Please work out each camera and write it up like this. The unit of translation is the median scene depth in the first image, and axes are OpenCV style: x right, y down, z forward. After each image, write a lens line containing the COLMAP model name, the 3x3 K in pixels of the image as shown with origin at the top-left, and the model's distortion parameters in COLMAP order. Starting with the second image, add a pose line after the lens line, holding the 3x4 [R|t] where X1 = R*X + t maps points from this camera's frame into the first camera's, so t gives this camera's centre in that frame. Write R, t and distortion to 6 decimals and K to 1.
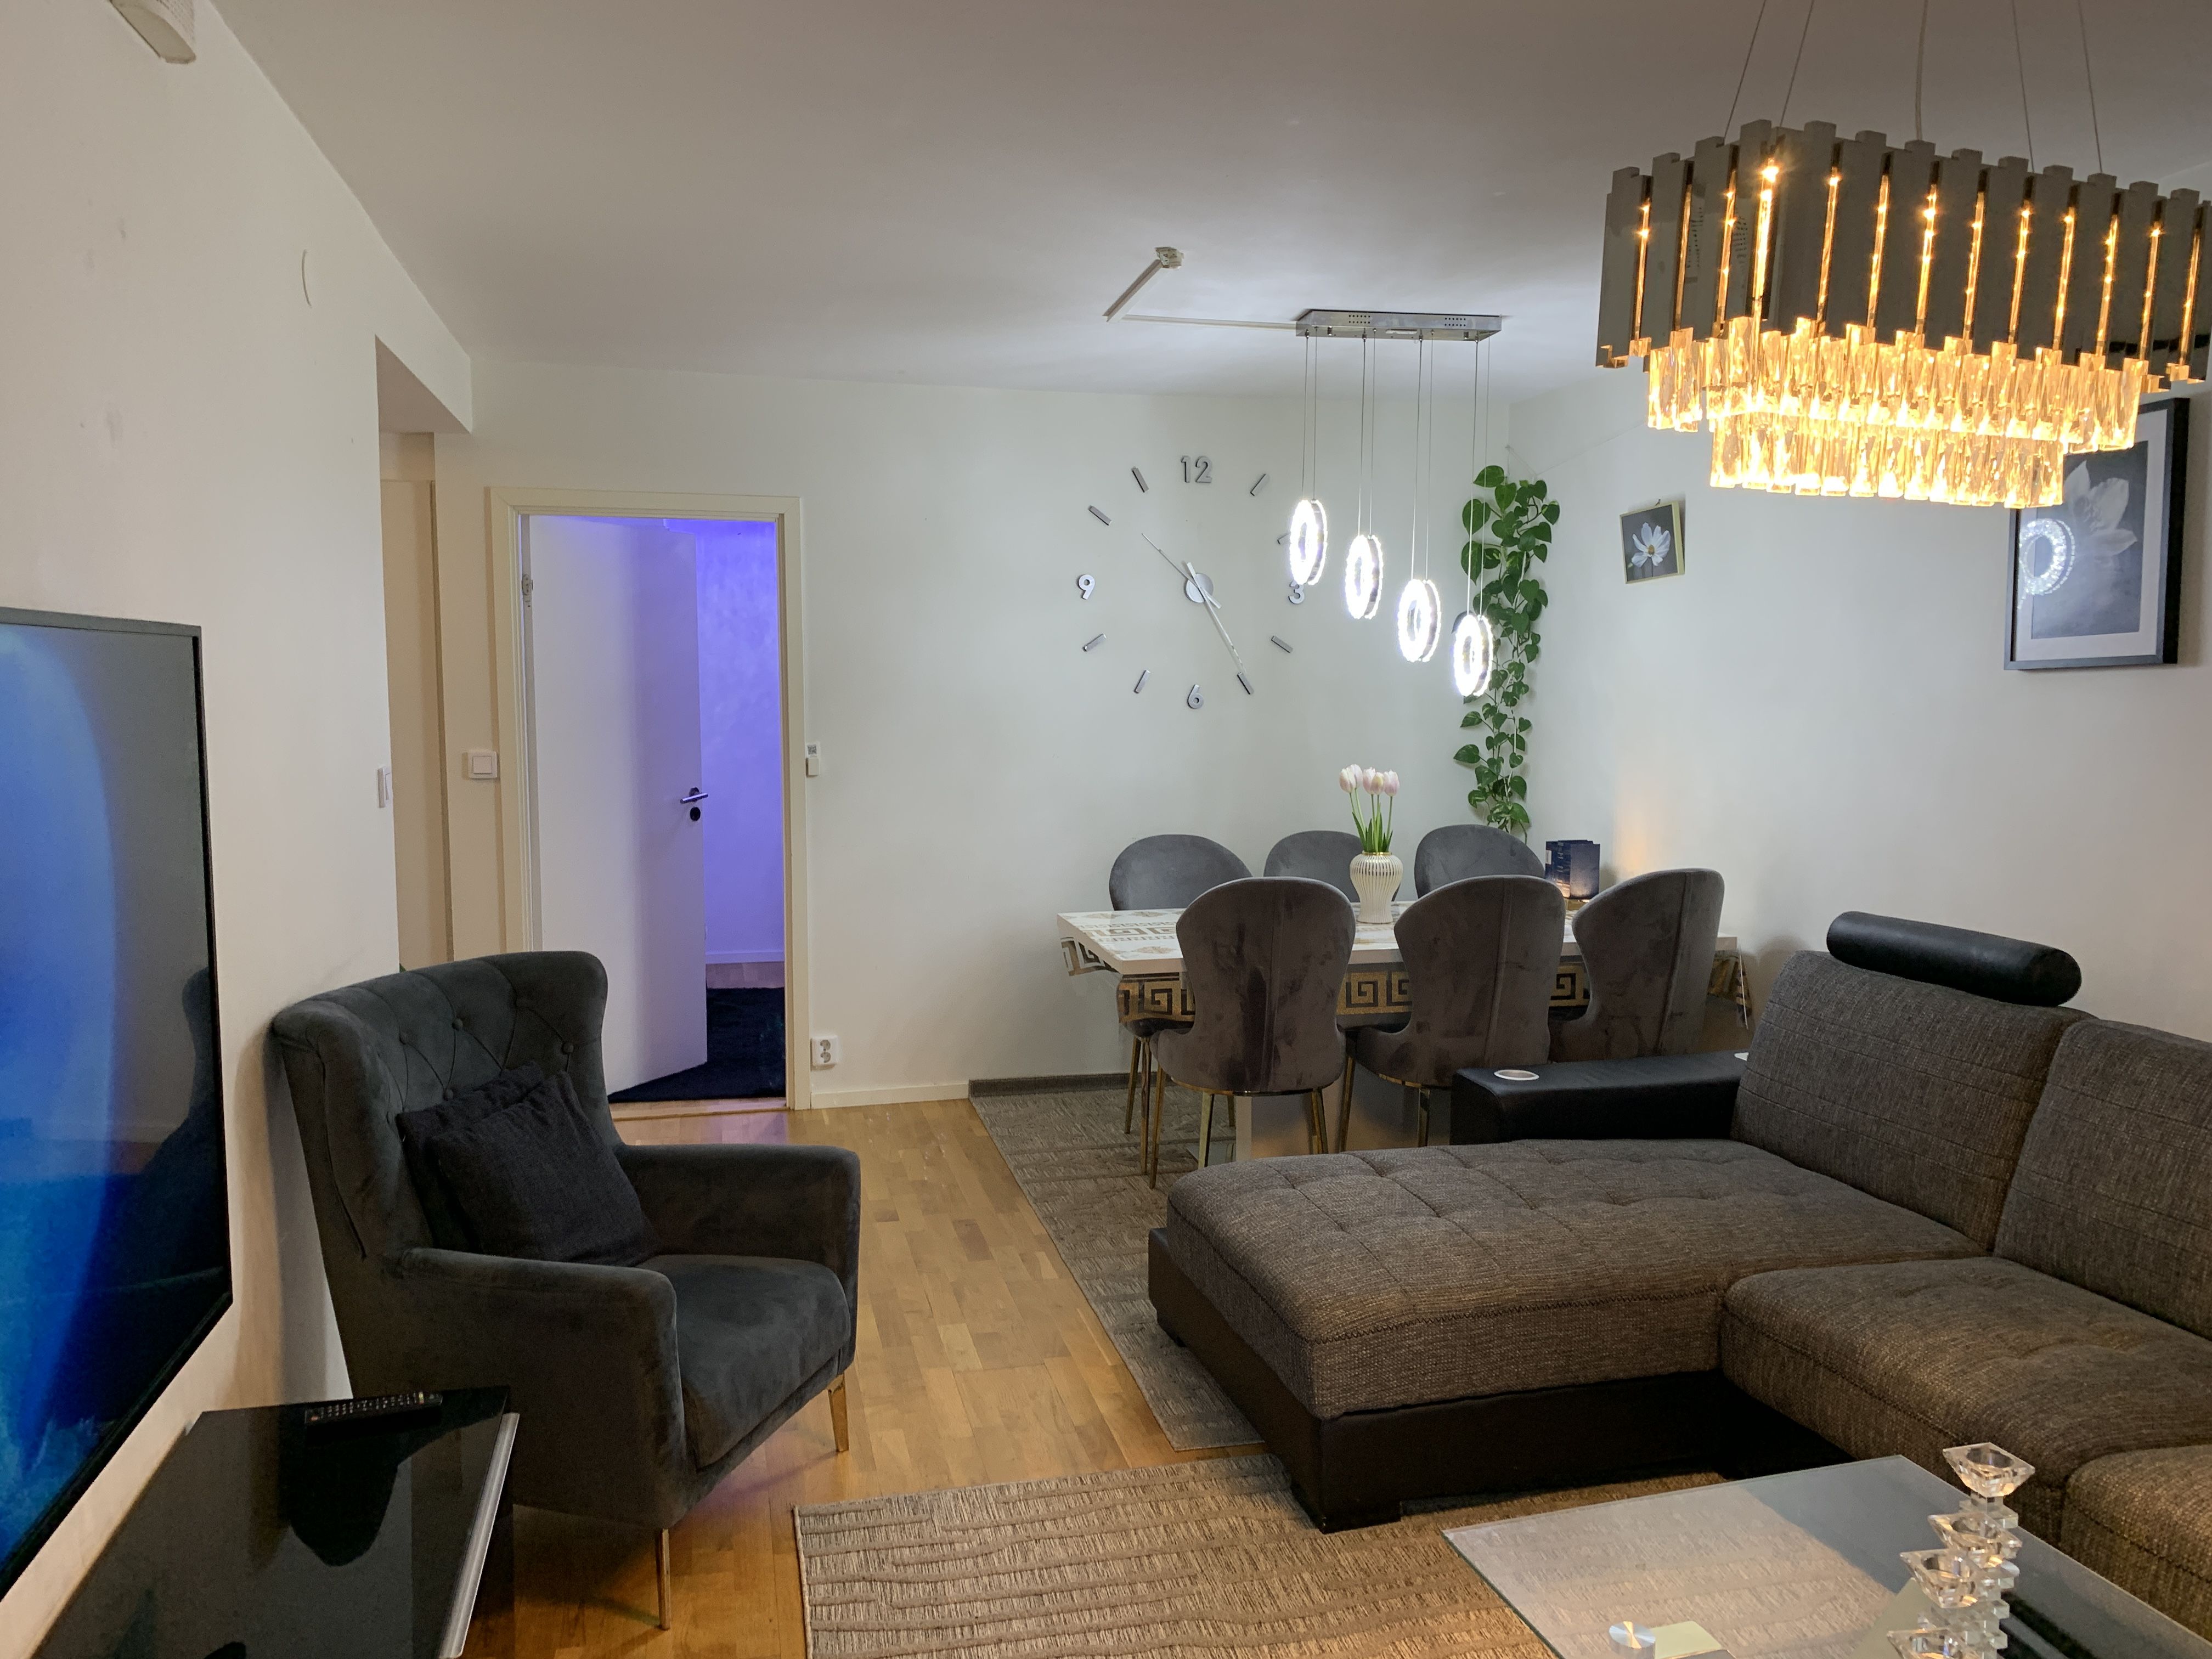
lens RADIAL K [[1683.7, 0, 1101.9], [0, 1683.7, 832.2], [0, 0, 1]] dist [0.040901, -0.041738]
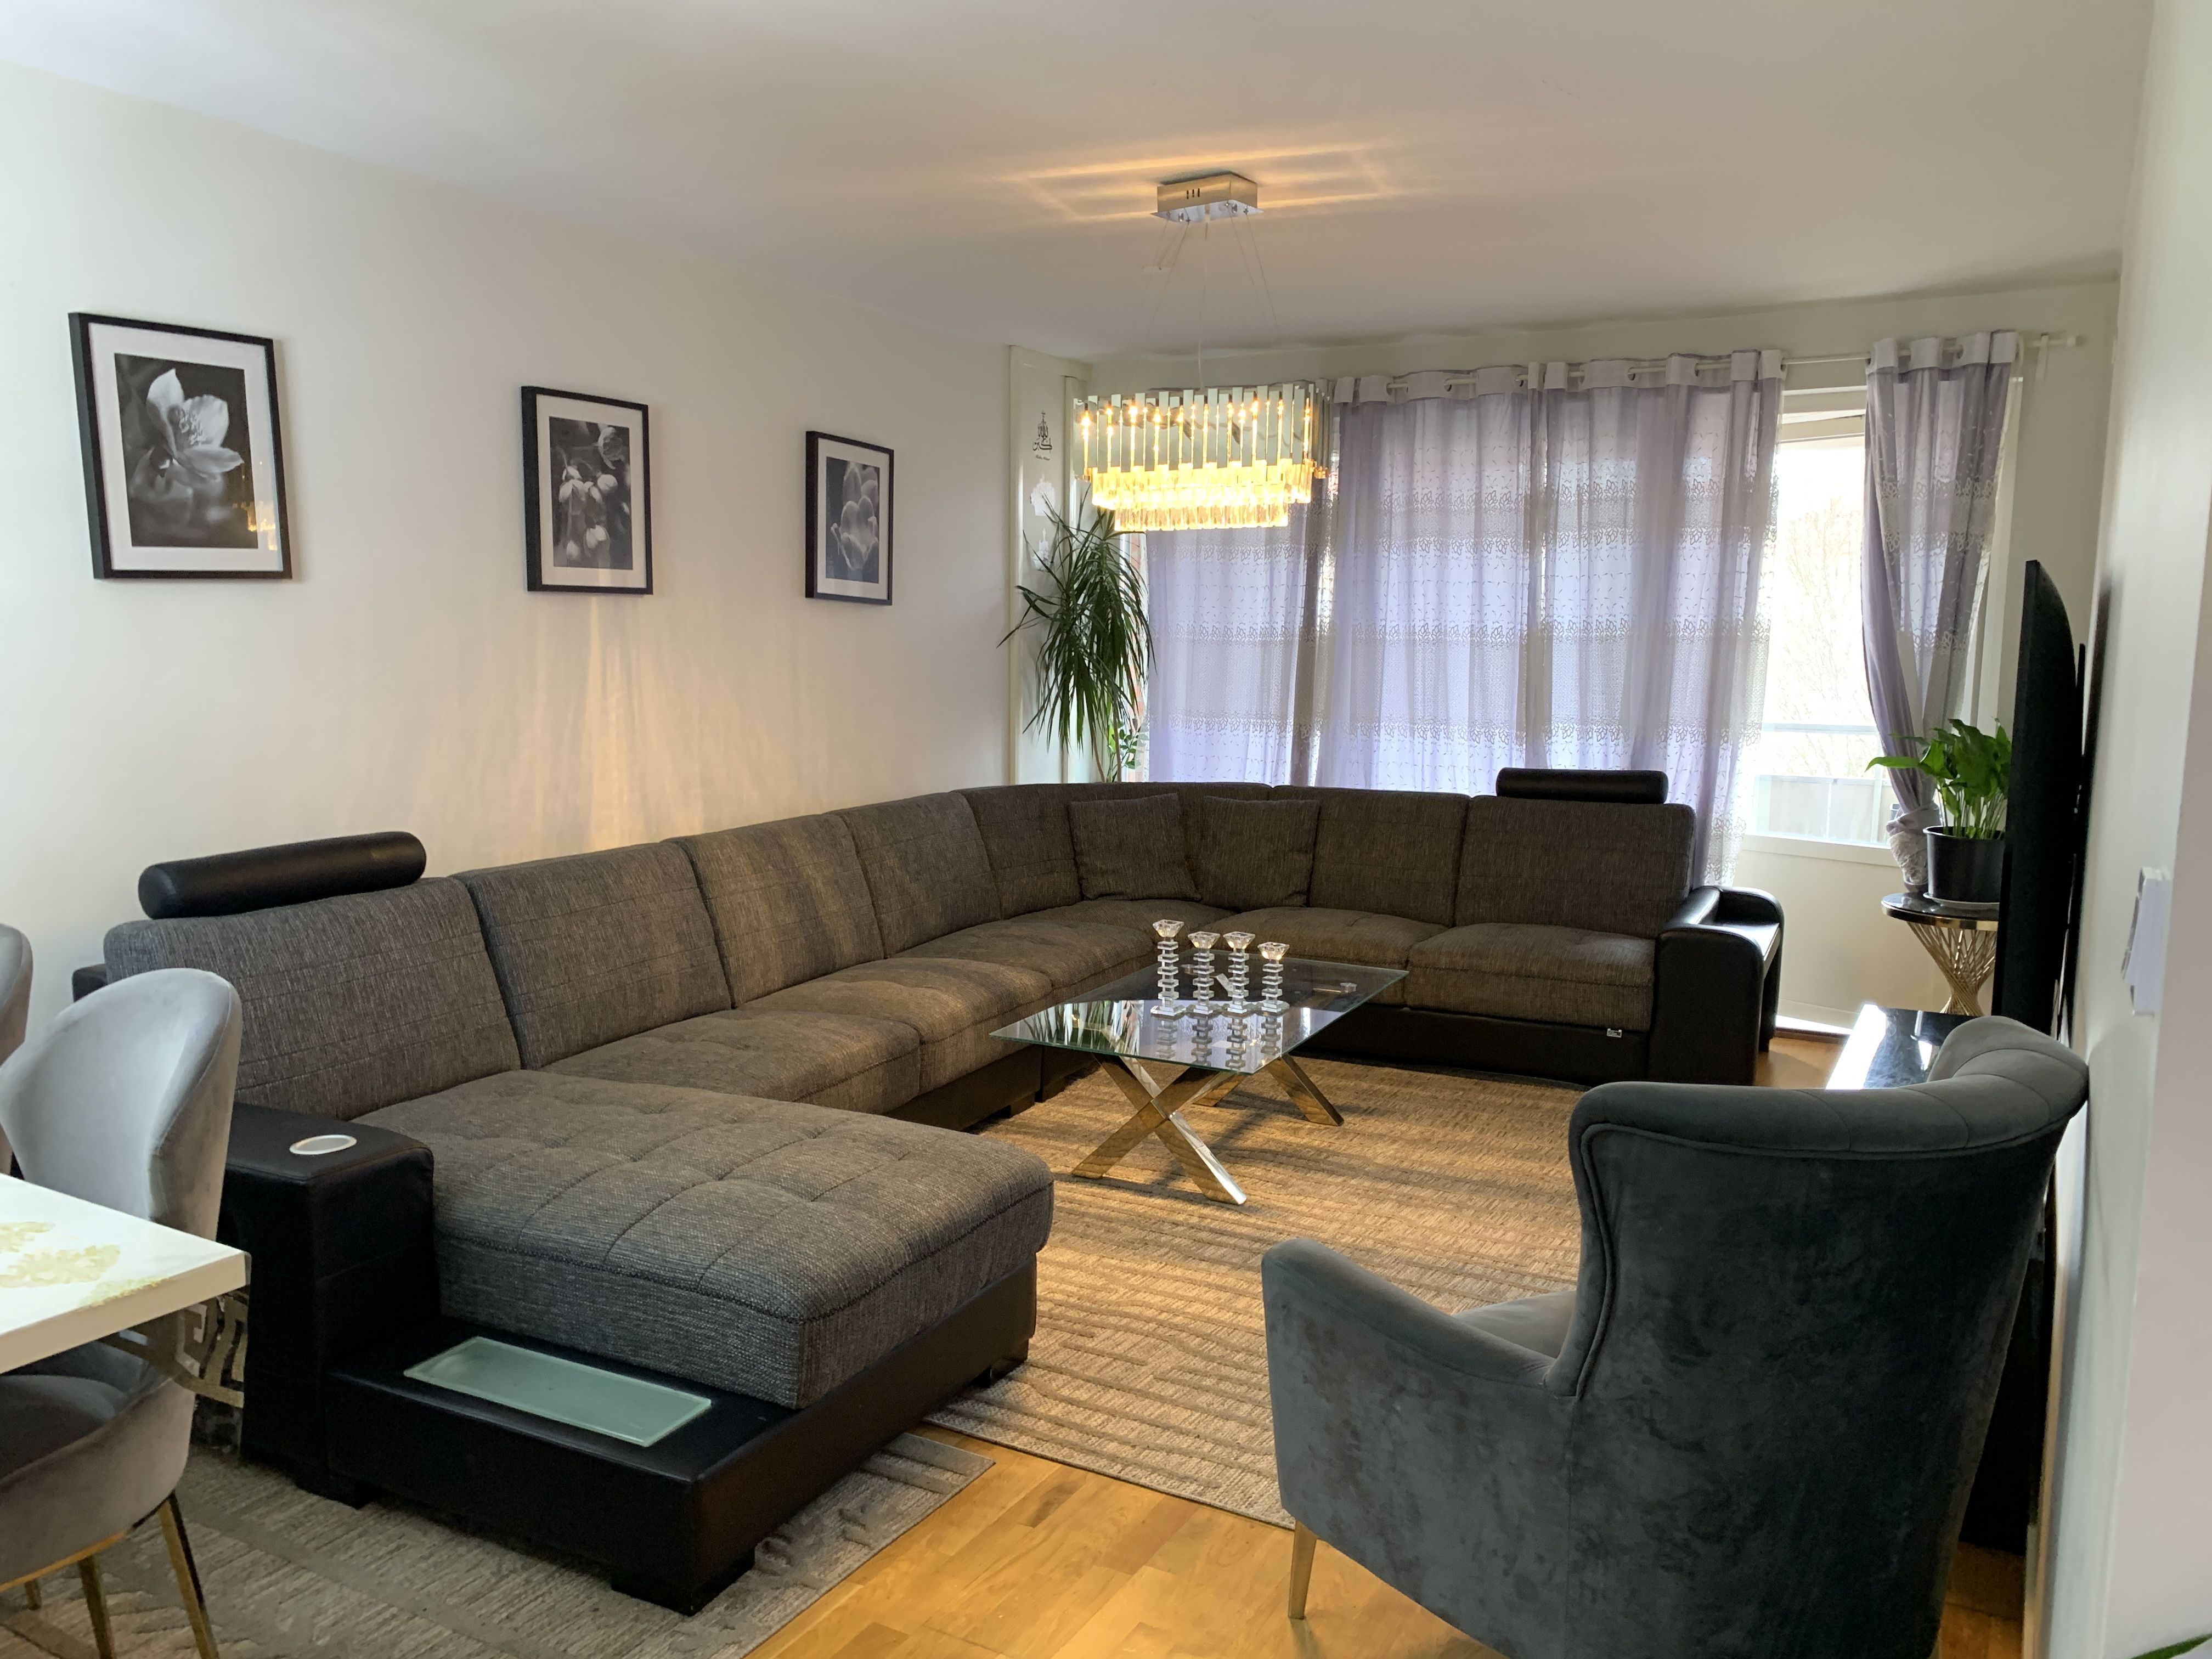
lens RADIAL K [[1683.7, 0, 1101.1], [0, 1683.7, 829.1], [0, 0, 1]] dist [0.040901, -0.041738]
pose [[-0.735639, -0.094364, 0.670769, -0.530741], [0.039170, 0.982666, 0.181200, -0.117562], [-0.676240, 0.159572, -0.719191, 1.443924]]
